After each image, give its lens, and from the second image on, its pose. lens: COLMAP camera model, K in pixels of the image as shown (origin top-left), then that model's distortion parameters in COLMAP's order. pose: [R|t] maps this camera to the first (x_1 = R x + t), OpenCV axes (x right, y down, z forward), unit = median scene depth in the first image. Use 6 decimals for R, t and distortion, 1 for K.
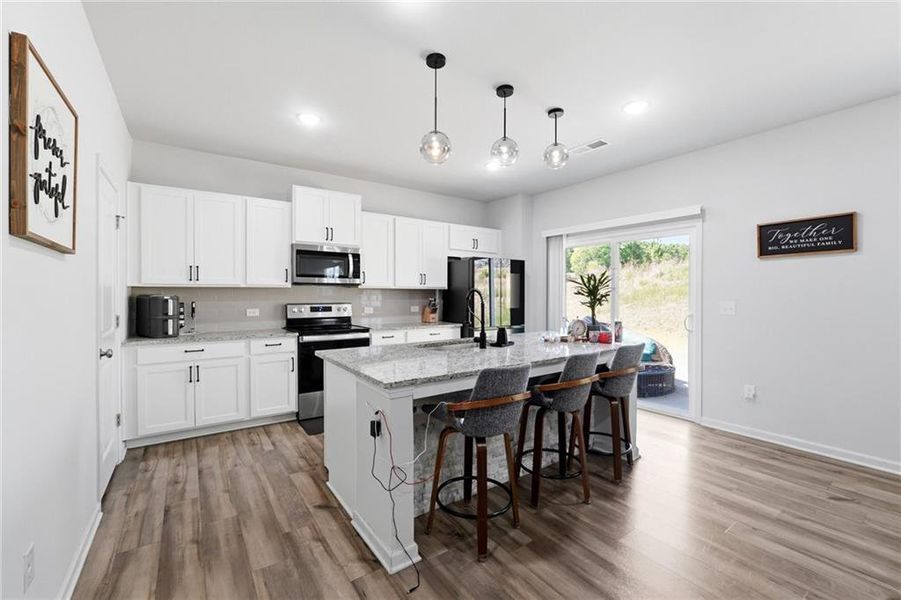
lens RADIAL K [[380.1, 0, 447.7], [0, 380.1, 298.8], [0, 0, 1]] dist [-0.006158, 0.001864]
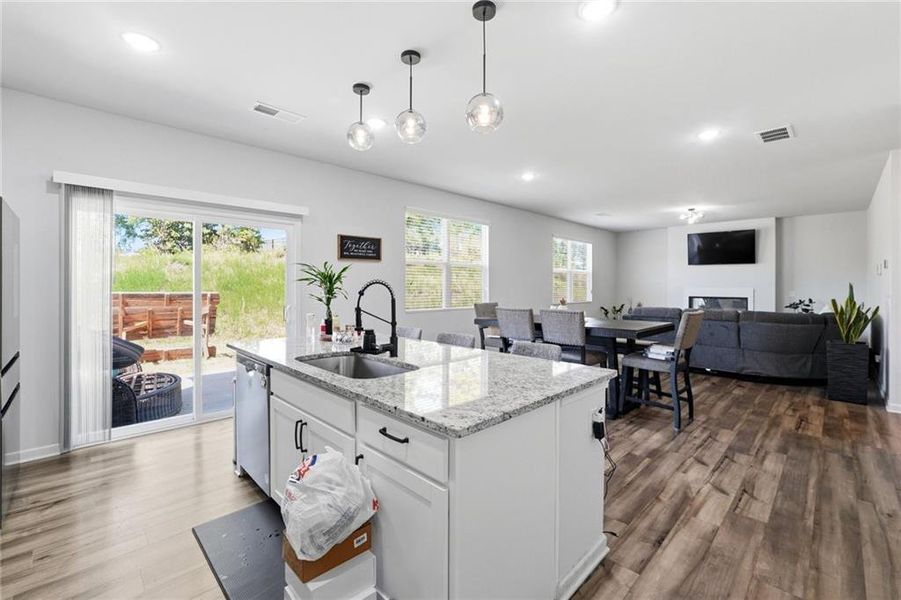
lens RADIAL K [[380.1, 0, 454.0], [0, 380.1, 286.5], [0, 0, 1]] dist [-0.006158, 0.001864]
pose [[-0.173630, -0.005491, 0.984796, -0.570666], [0.007433, 0.999949, 0.006886, -0.016939], [-0.984783, 0.008515, -0.173580, 0.814728]]
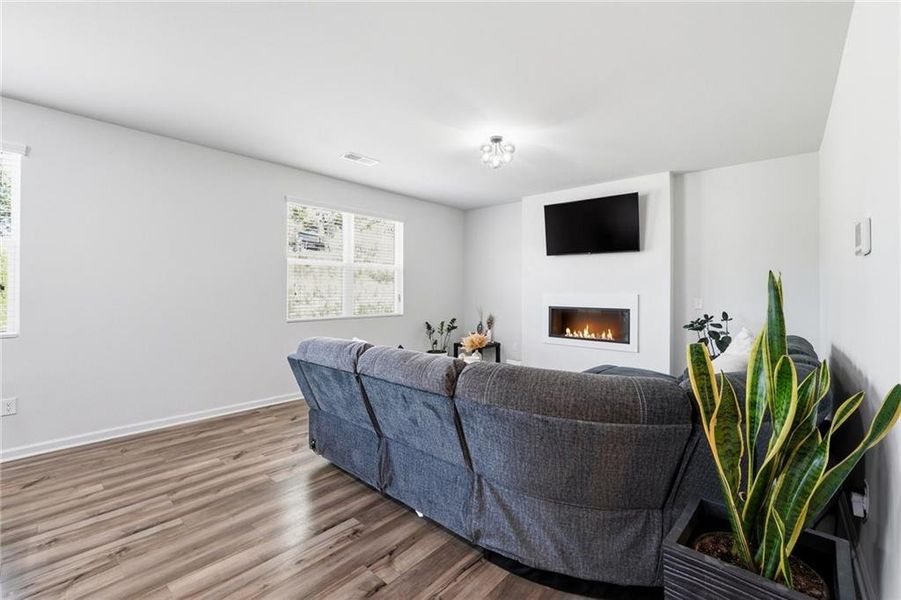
lens RADIAL K [[380.1, 0, 450.9], [0, 380.1, 288.0], [0, 0, 1]] dist [-0.006158, 0.001864]
pose [[-0.237565, 0.005232, 0.971357, 0.227971], [0.005934, 0.999975, -0.003935, 0.004653], [-0.971353, 0.004829, -0.237590, -0.414137]]
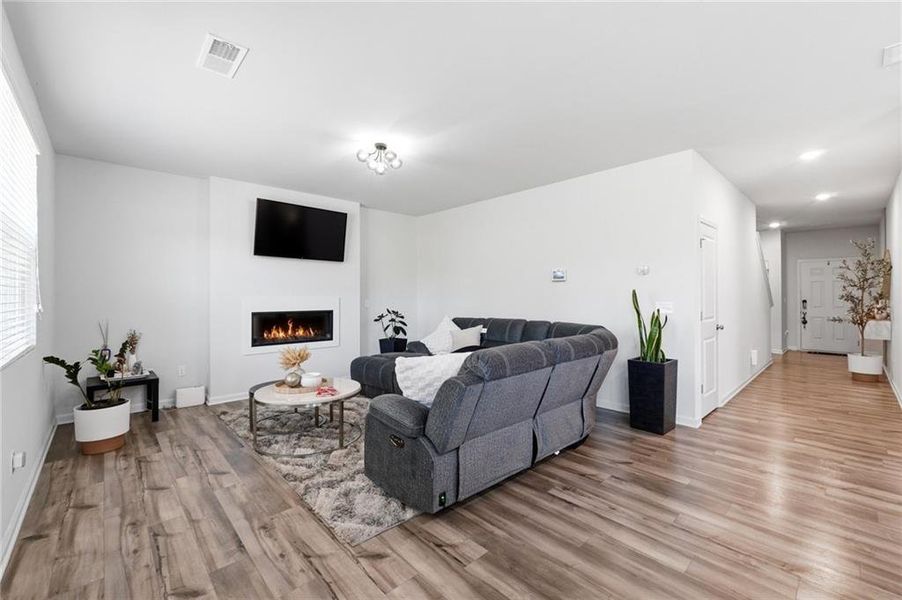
lens RADIAL K [[380.5, 0, 444.9], [0, 380.5, 296.0], [0, 0, 1]] dist [-0.006158, 0.001864]
pose [[-0.990372, 0.000643, -0.138430, 1.164818], [-0.000852, 0.999942, 0.010744, 0.001708], [0.138429, 0.010759, -0.990314, 0.274030]]
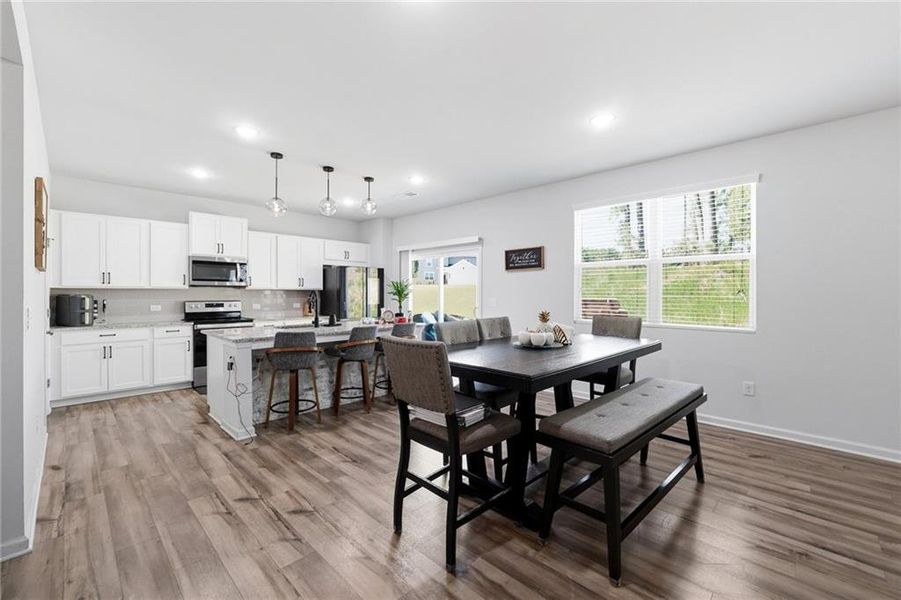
lens RADIAL K [[380.1, 0, 447.4], [0, 380.1, 296.3], [0, 0, 1]] dist [-0.006158, 0.001864]
pose [[0.983402, -0.002262, 0.181428, 0.274405], [0.003299, 0.999980, -0.005413, 0.007838], [-0.181412, 0.005922, 0.983389, -0.537481]]
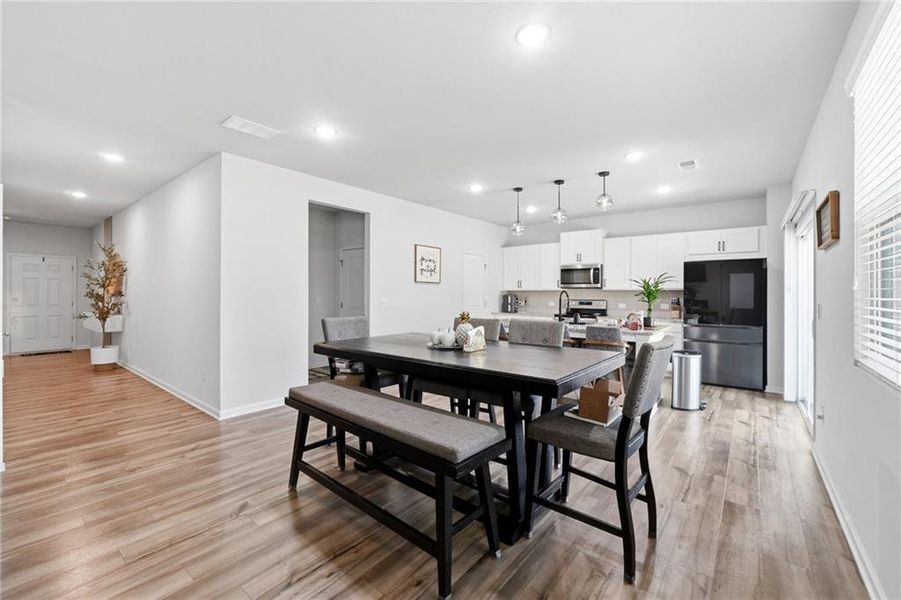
lens RADIAL K [[380.1, 0, 448.9], [0, 380.1, 295.1], [0, 0, 1]] dist [-0.006158, 0.001864]
pose [[0.285662, 0.002154, -0.958328, 1.344391], [-0.014082, 0.999899, -0.001950, 0.004892], [0.958227, 0.014053, 0.285664, -0.018606]]
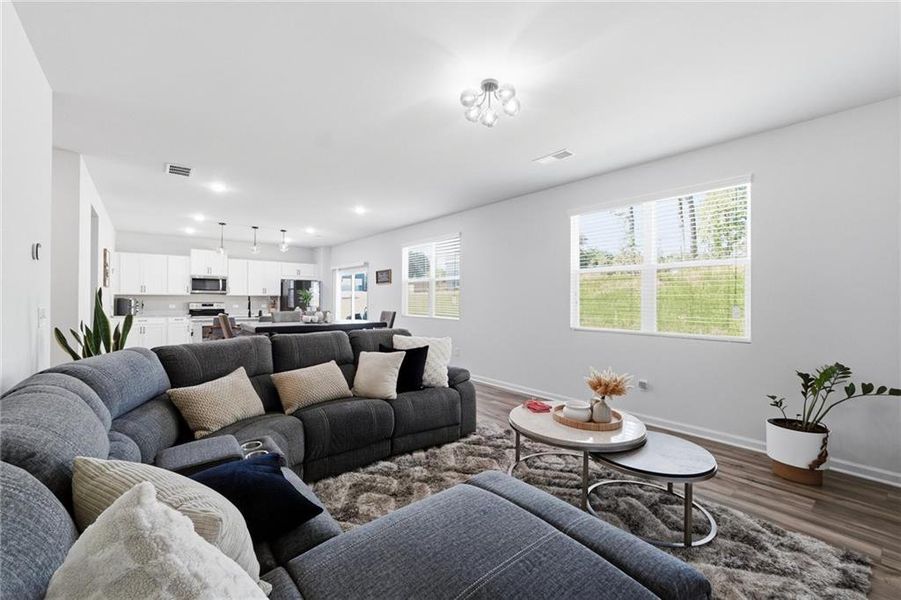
lens RADIAL K [[380.1, 0, 446.9], [0, 380.1, 302.5], [0, 0, 1]] dist [-0.006158, 0.001864]
pose [[0.997516, 0.001869, 0.070413, 1.081054], [-0.001596, 0.999991, -0.003933, 0.023408], [-0.070420, 0.003811, 0.997510, -1.528605]]
